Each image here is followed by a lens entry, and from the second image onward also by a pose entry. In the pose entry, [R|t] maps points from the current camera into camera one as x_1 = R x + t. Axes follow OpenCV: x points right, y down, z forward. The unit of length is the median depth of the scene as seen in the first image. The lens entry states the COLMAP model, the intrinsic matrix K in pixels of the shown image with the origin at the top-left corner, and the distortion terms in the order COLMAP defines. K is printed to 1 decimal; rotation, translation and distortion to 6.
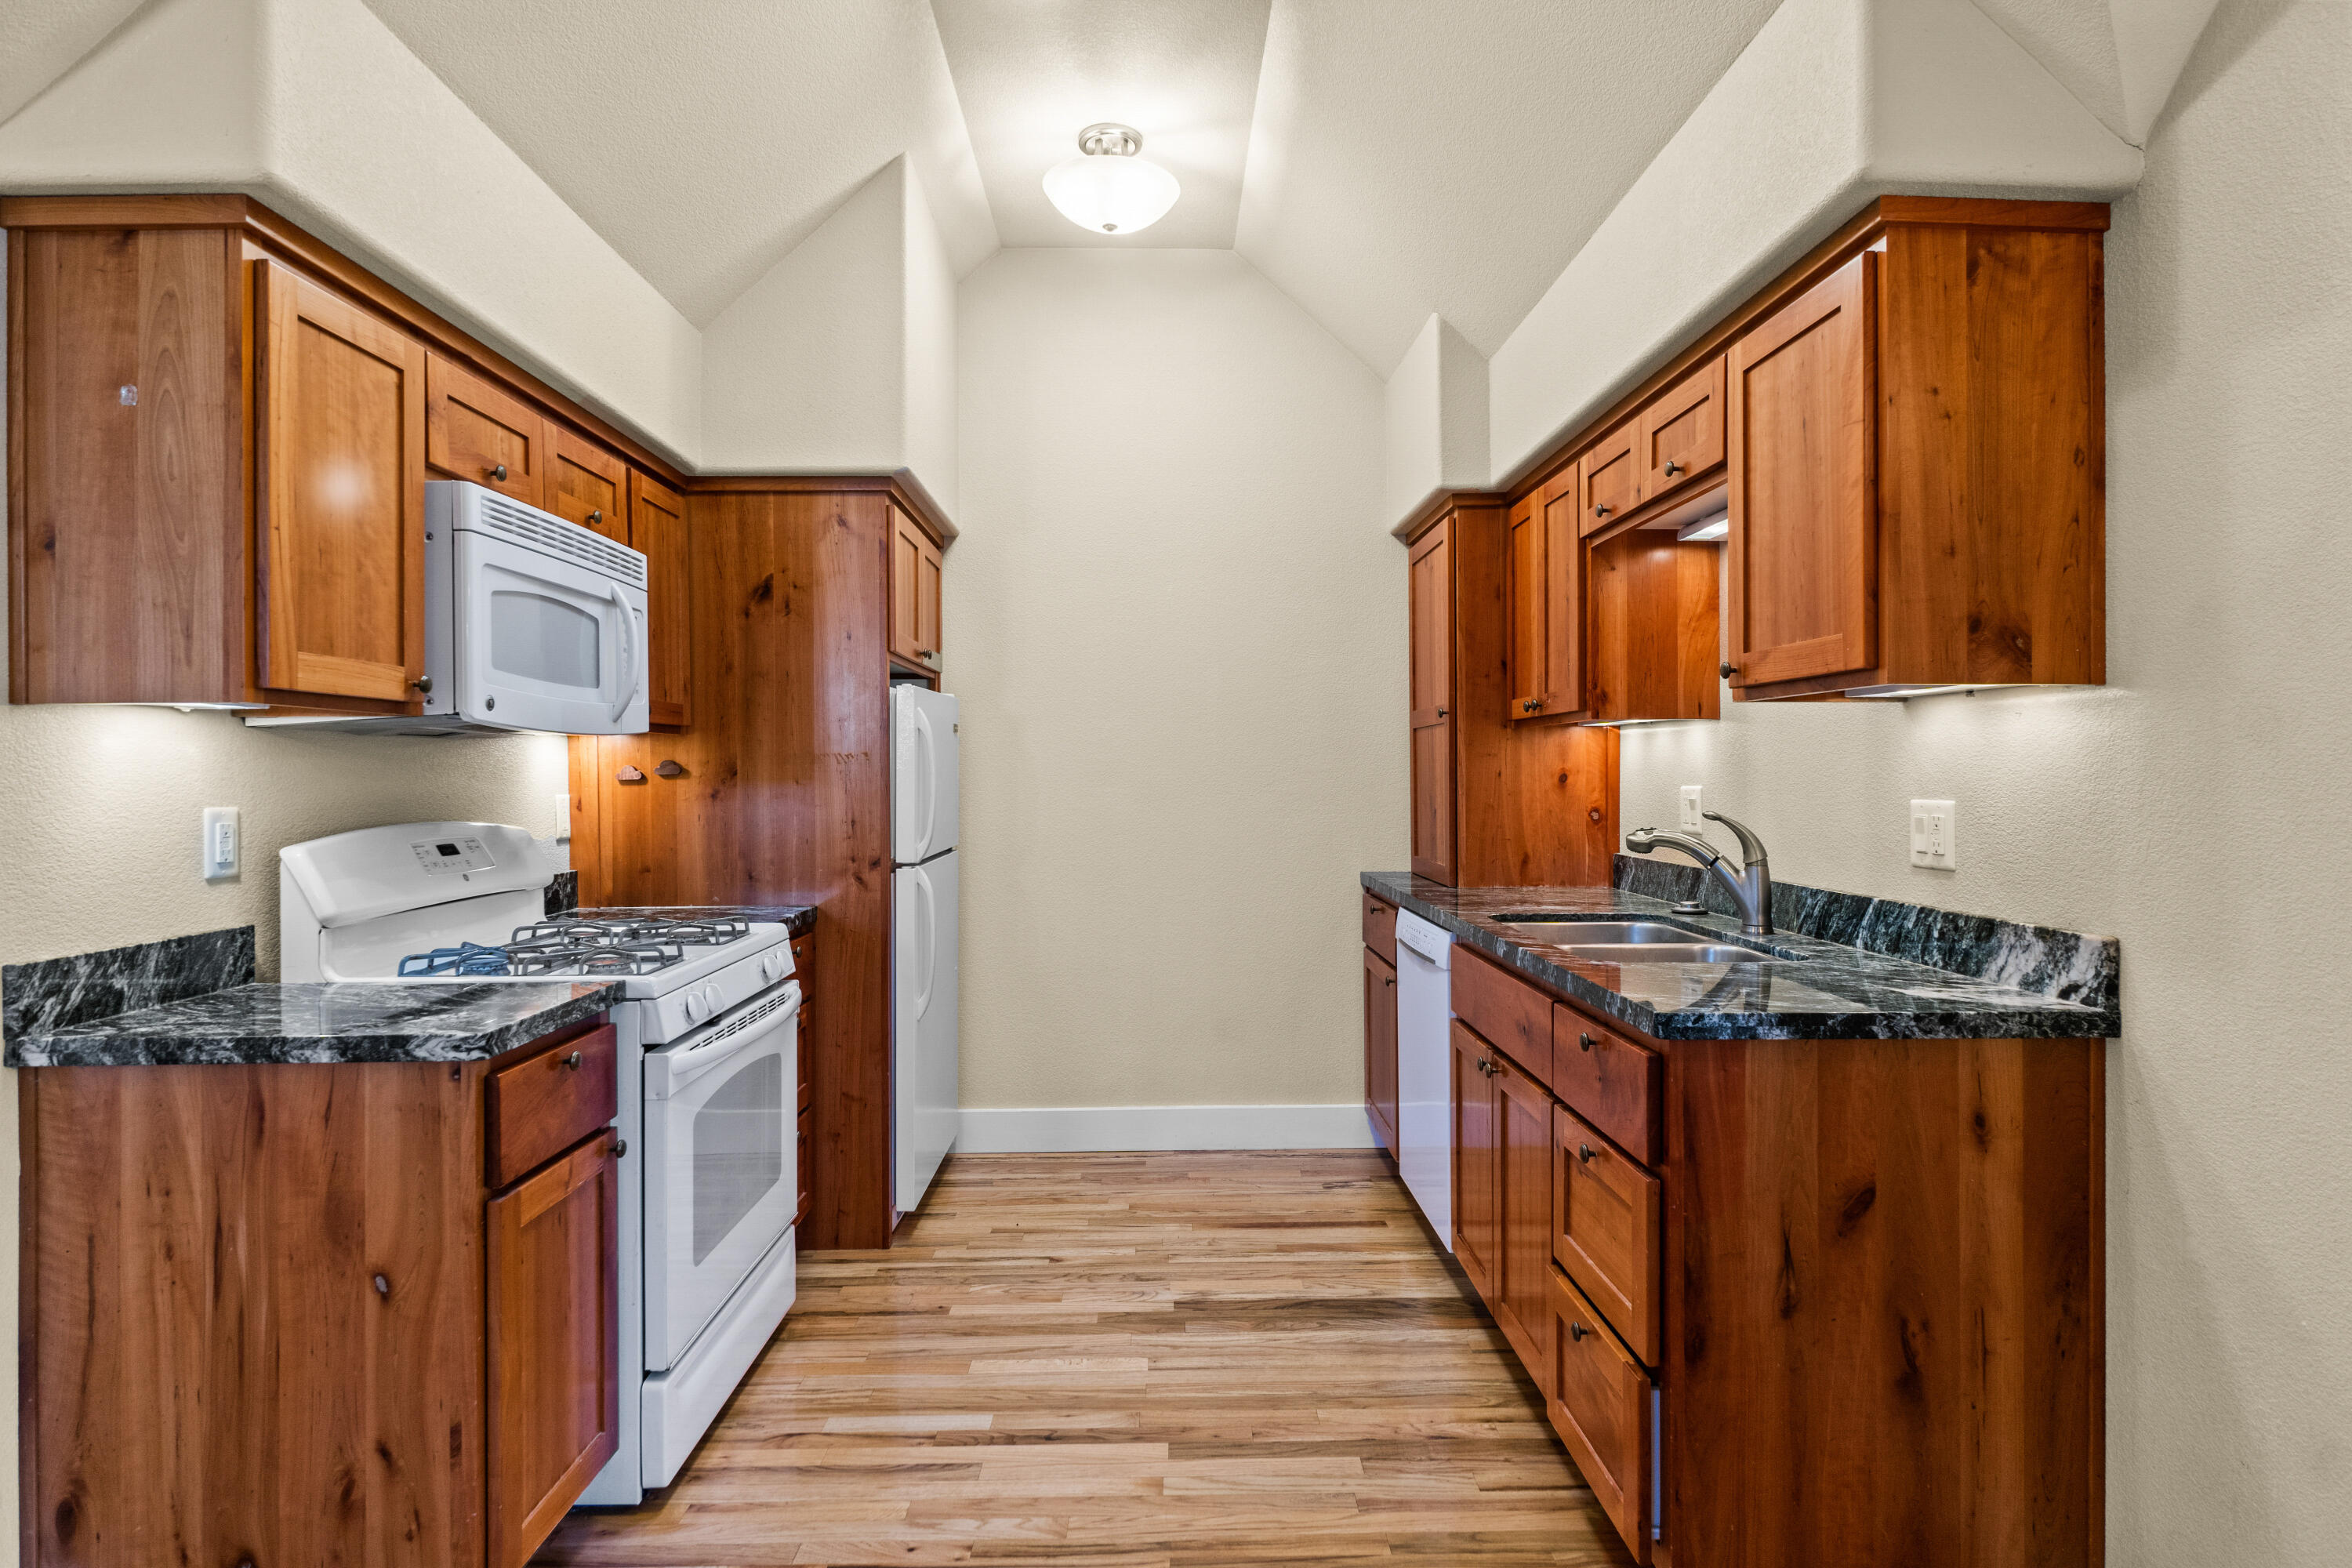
lens RADIAL K [[1239.9, 0, 1186.6], [0, 1239.9, 769.5], [0, 0, 1]] dist [-0.003089, 0.000648]
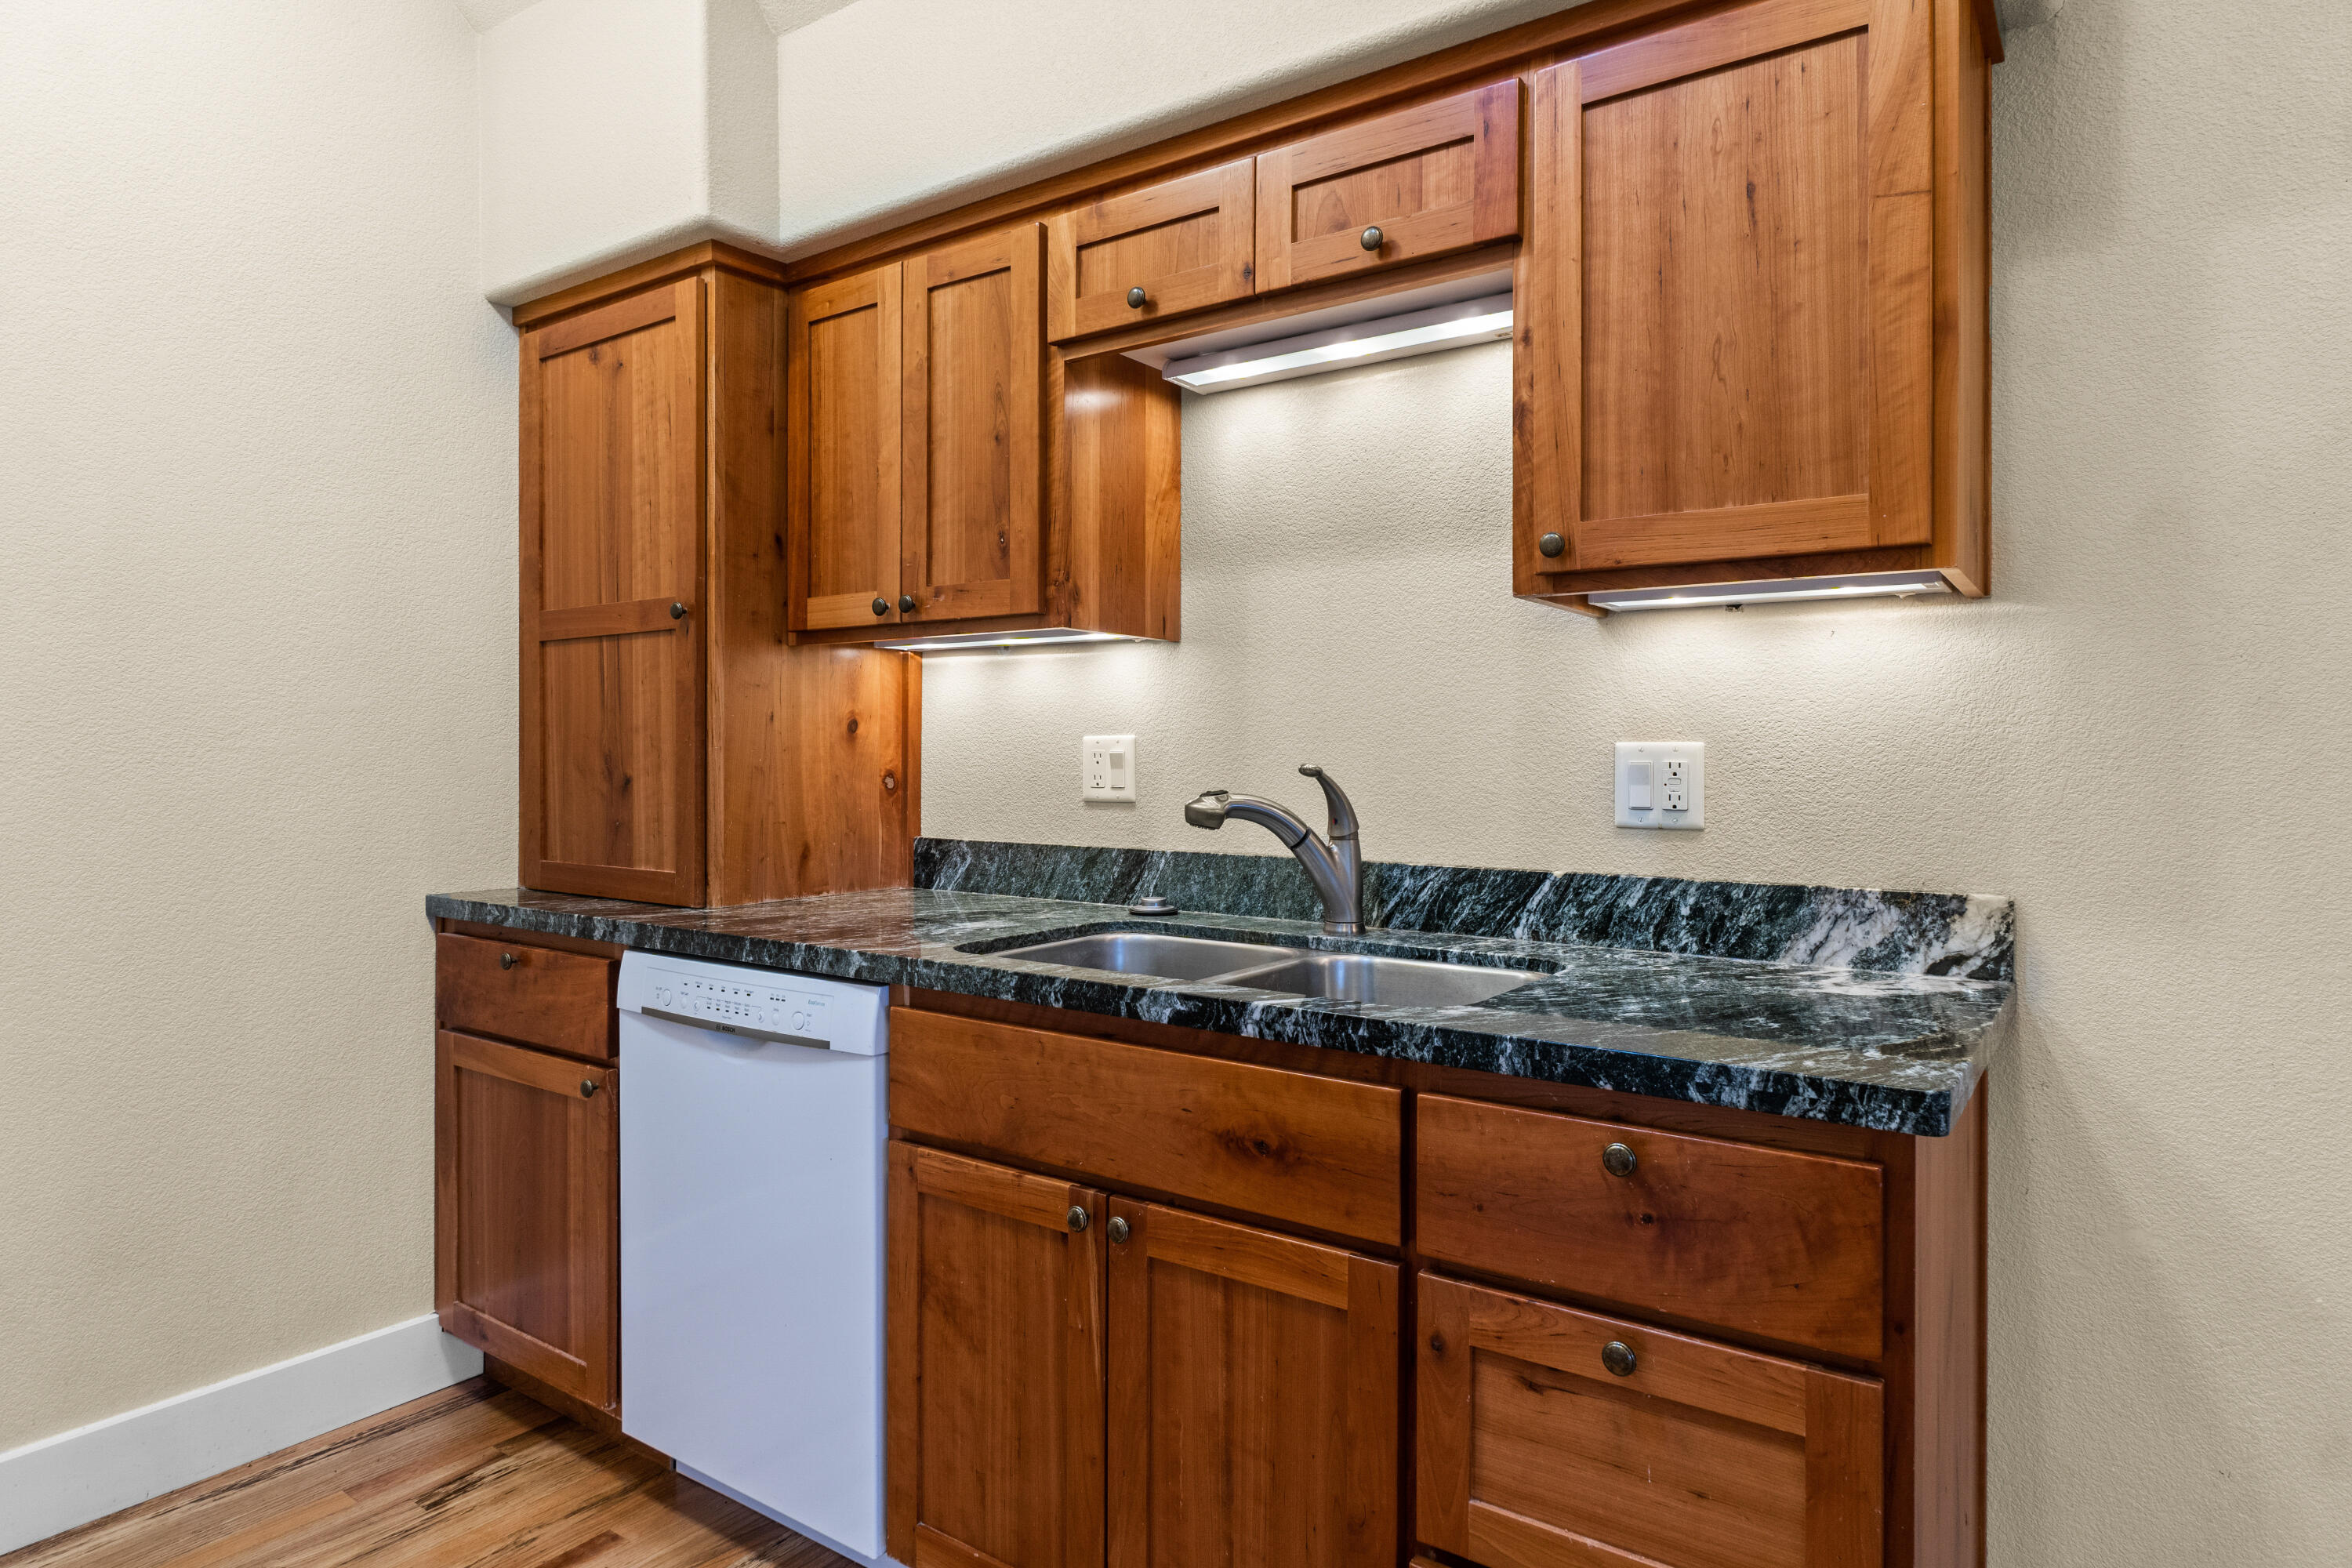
lens RADIAL K [[1312.5, 0, 1159.1], [0, 1312.5, 757.3], [0, 0, 1]] dist [0.000742, -0.000119]
pose [[0.597424, 0.005451, 0.801907, -0.237407], [-0.008005, 0.999968, -0.000834, 0.034241], [-0.801886, -0.005921, 0.597448, 0.686954]]
